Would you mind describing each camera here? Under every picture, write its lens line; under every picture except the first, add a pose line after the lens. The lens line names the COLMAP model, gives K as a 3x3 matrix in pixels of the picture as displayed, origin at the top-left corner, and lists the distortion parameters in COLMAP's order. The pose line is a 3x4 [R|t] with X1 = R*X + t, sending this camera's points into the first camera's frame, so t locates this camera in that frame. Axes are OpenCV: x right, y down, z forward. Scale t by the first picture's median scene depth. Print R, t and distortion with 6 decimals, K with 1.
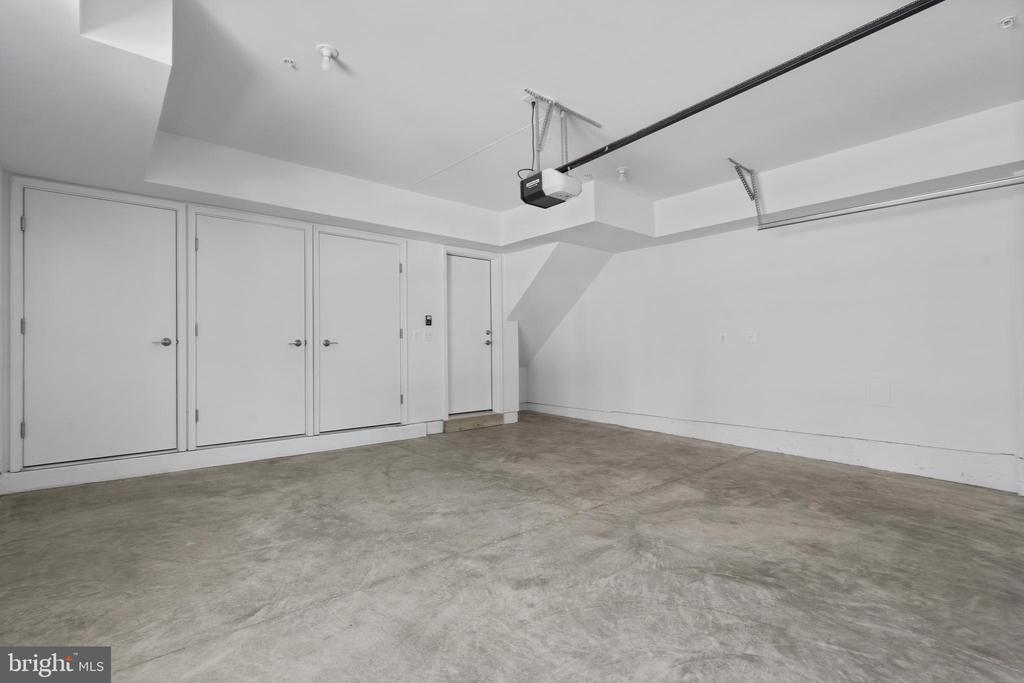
lens RADIAL K [[475.5, 0, 510.5], [0, 475.5, 341.8], [0, 0, 1]] dist [-0.015602, 0.000627]
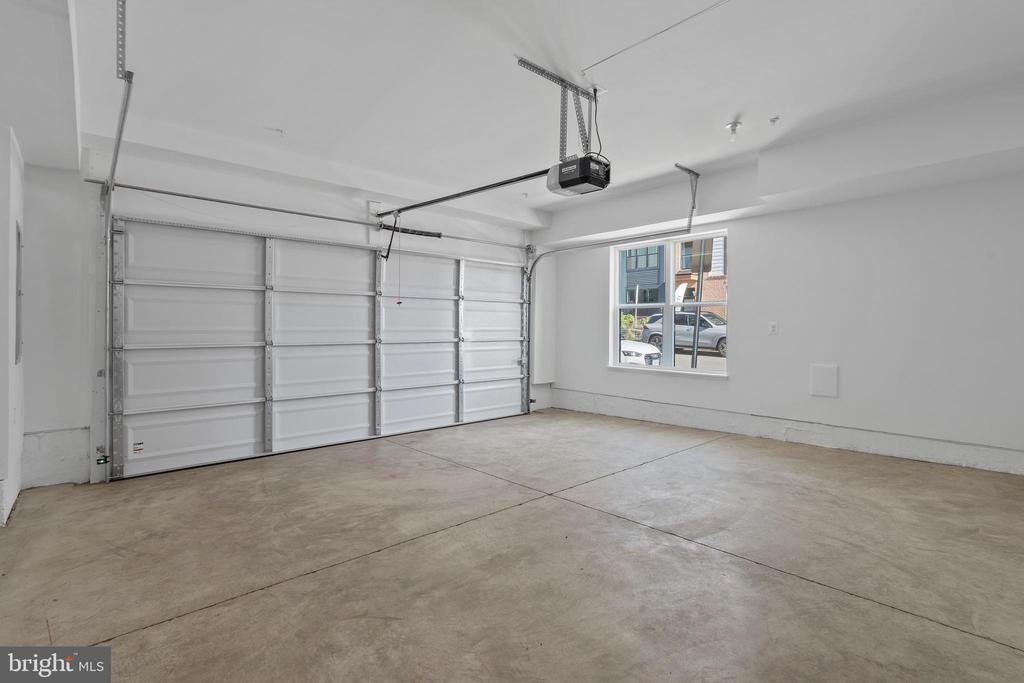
lens RADIAL K [[475.5, 0, 513.6], [0, 475.5, 337.7], [0, 0, 1]] dist [-0.015602, 0.000627]
pose [[-0.999947, 0.005566, -0.008648, 0.227110], [0.005549, 0.999983, 0.001975, 0.004182], [0.008659, 0.001927, -0.999961, 1.980701]]
